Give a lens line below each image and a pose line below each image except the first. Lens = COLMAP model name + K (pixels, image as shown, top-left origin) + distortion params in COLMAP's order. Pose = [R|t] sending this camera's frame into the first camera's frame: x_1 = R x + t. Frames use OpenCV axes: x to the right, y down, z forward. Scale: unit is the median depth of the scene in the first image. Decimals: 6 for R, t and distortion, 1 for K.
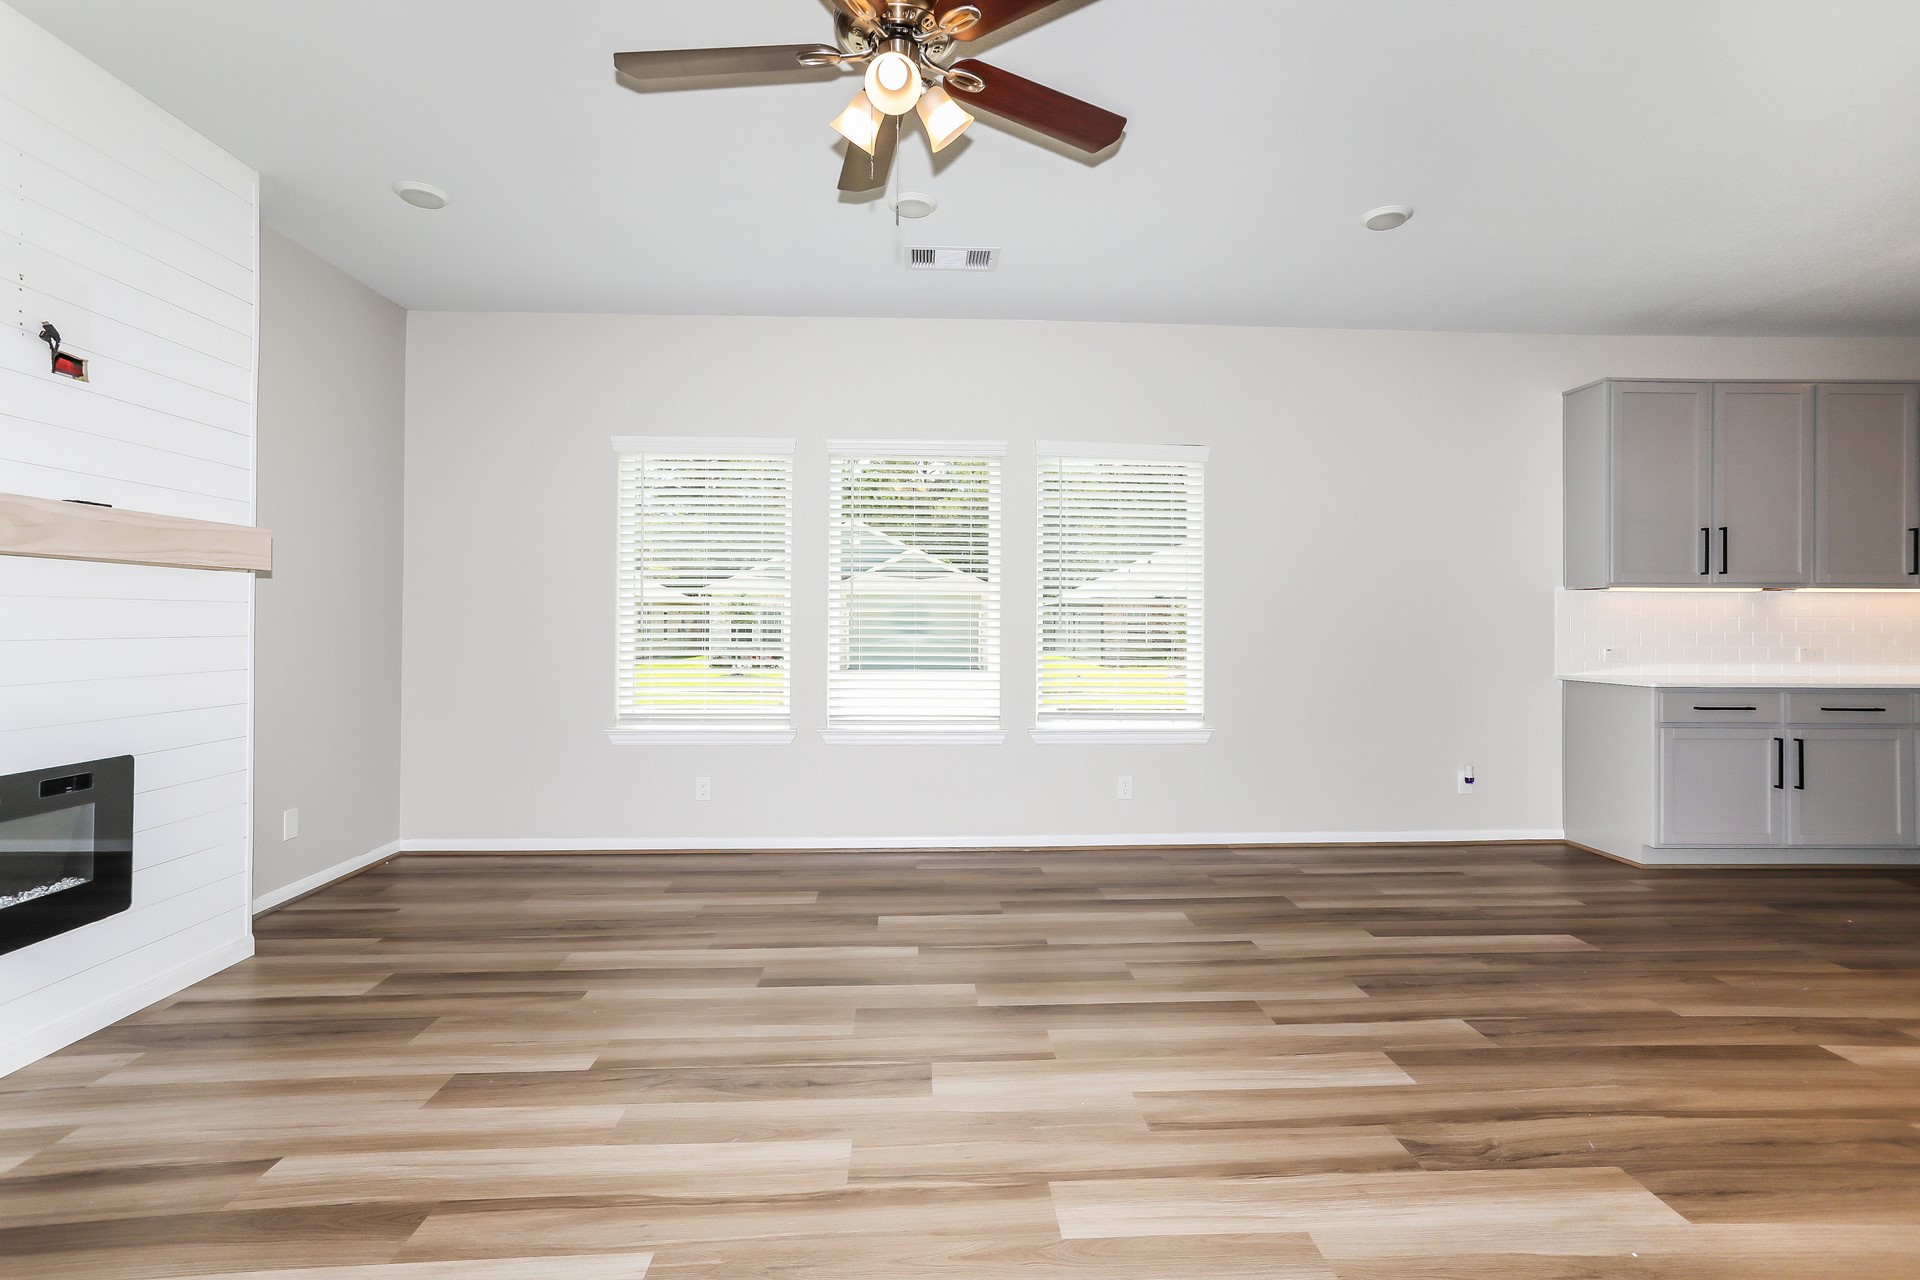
lens RADIAL K [[942.1, 0, 973.2], [0, 942.1, 628.1], [0, 0, 1]] dist [-0.001994, 0.026762]
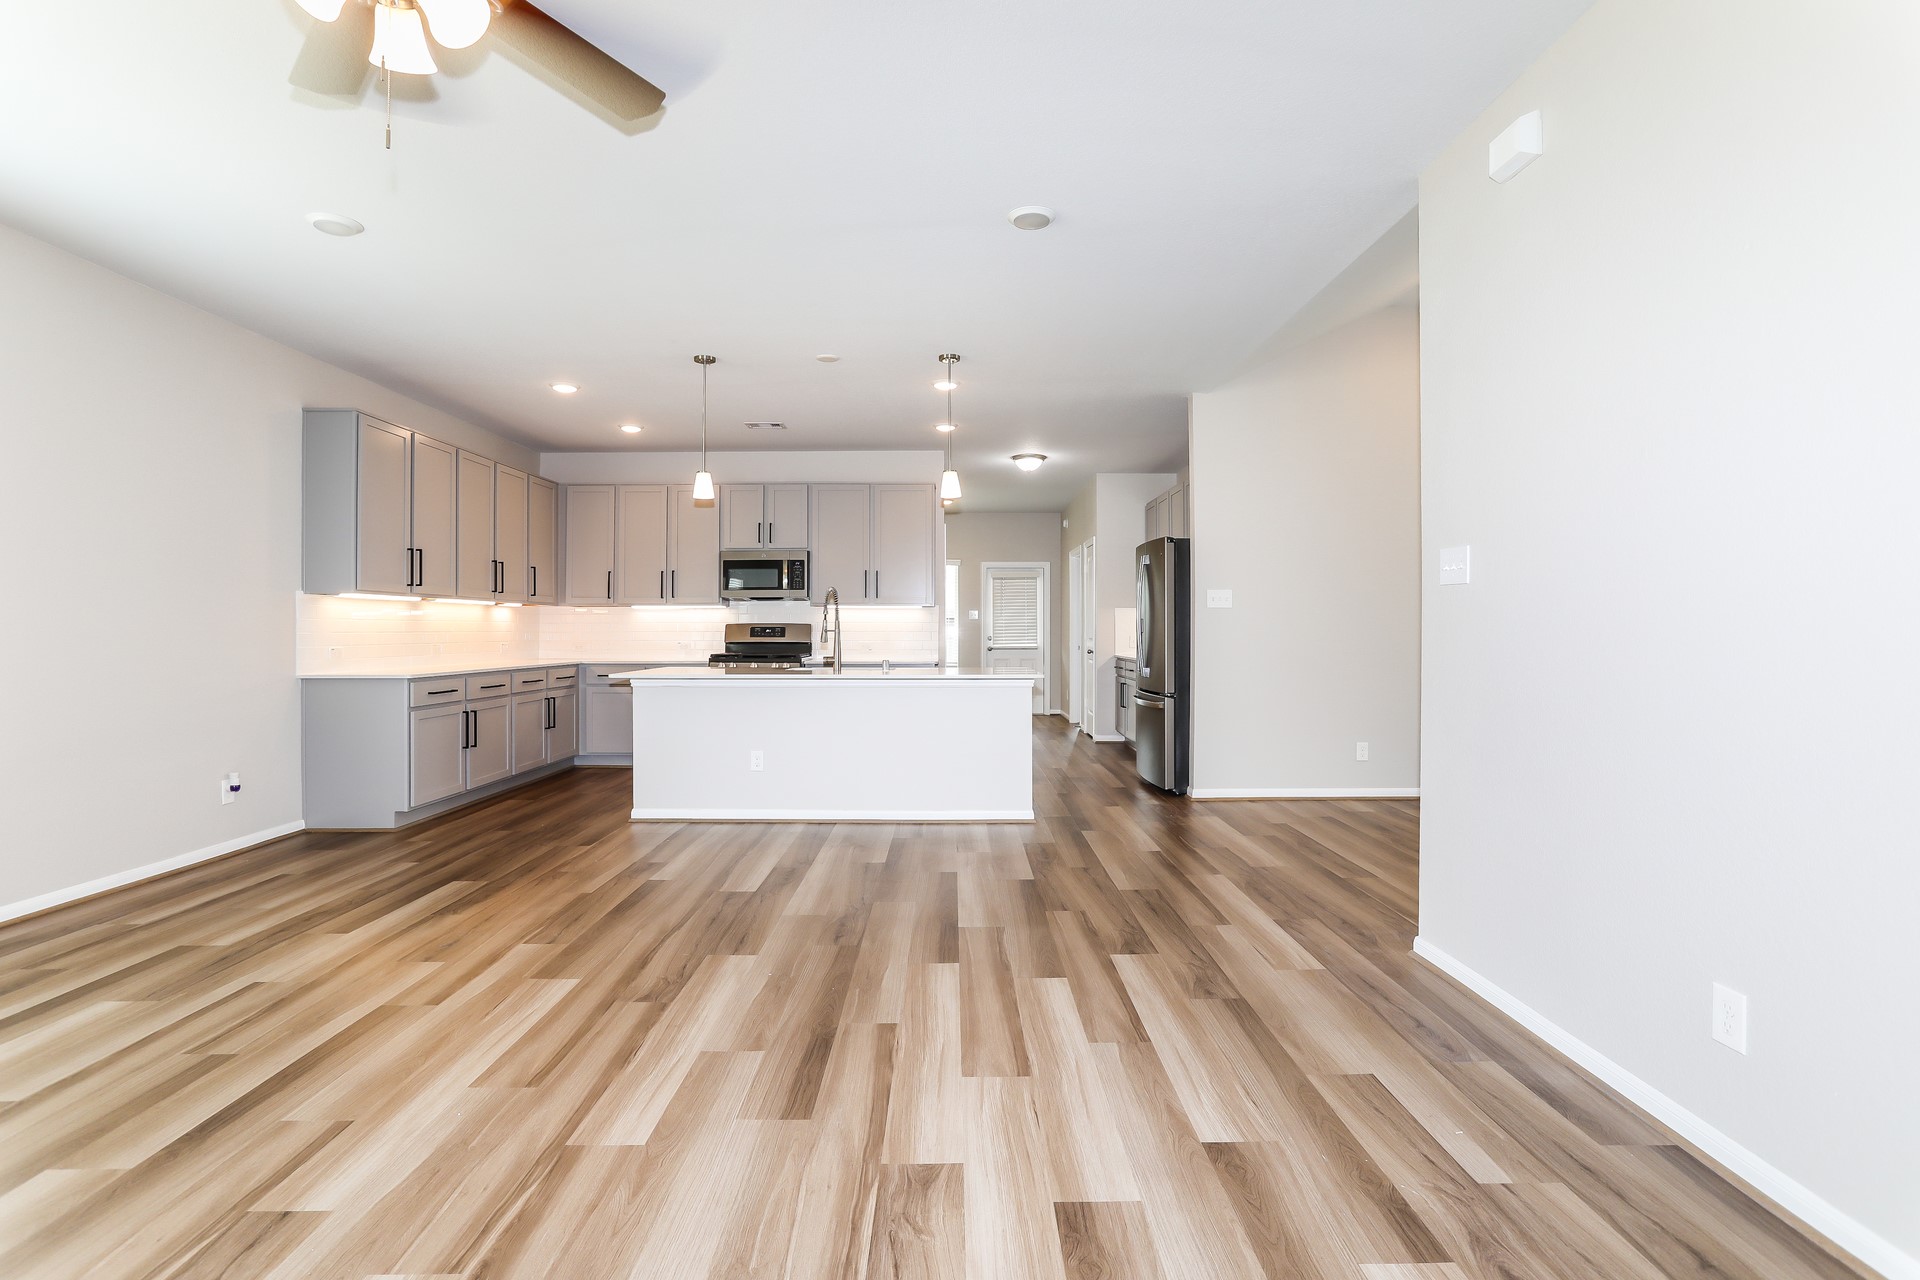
lens RADIAL K [[942.1, 0, 973.2], [0, 942.1, 628.1], [0, 0, 1]] dist [-0.001994, 0.026762]
pose [[0.047352, -0.000056, 0.998878, -0.734410], [0.002122, 0.999998, -0.000045, -0.000091], [-0.998876, 0.002122, 0.047352, 0.365632]]
